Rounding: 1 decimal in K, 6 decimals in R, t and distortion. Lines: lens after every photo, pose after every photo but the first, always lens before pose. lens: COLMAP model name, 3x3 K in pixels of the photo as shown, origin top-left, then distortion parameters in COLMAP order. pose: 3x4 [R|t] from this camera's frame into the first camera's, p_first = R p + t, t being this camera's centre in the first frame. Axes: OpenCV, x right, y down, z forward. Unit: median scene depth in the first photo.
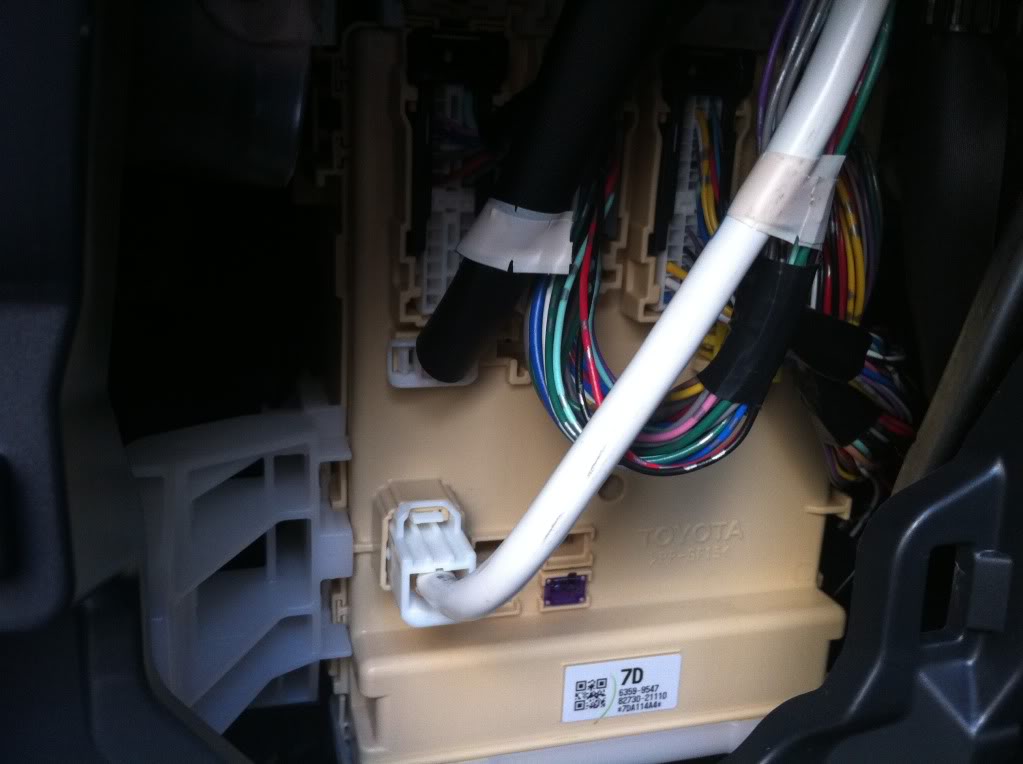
lens RADIAL K [[992.1, 0, 511.5], [0, 992.1, 382.0], [0, 0, 1]] dist [0.092029, -0.366860]
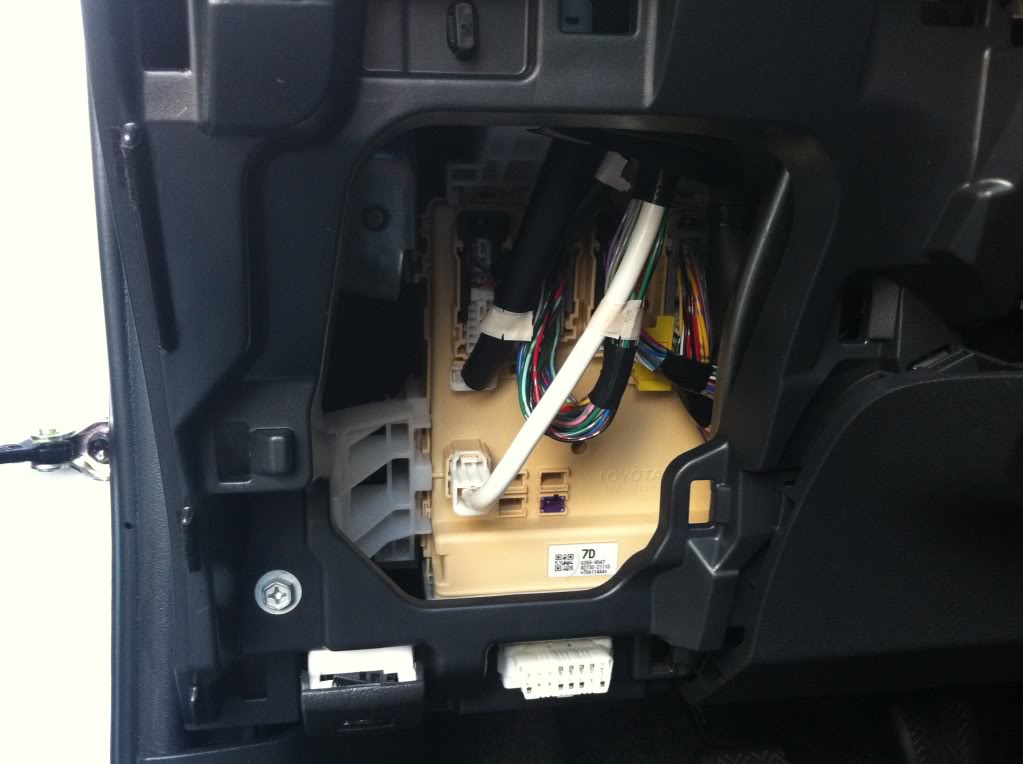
lens RADIAL K [[992.1, 0, 511.5], [0, 992.1, 382.0], [0, 0, 1]] dist [0.092029, -0.366860]
pose [[0.990741, 0.023805, -0.133665, 0.246060], [-0.017413, 0.998657, 0.048786, -0.105193], [0.134647, -0.046006, 0.989825, -0.855634]]
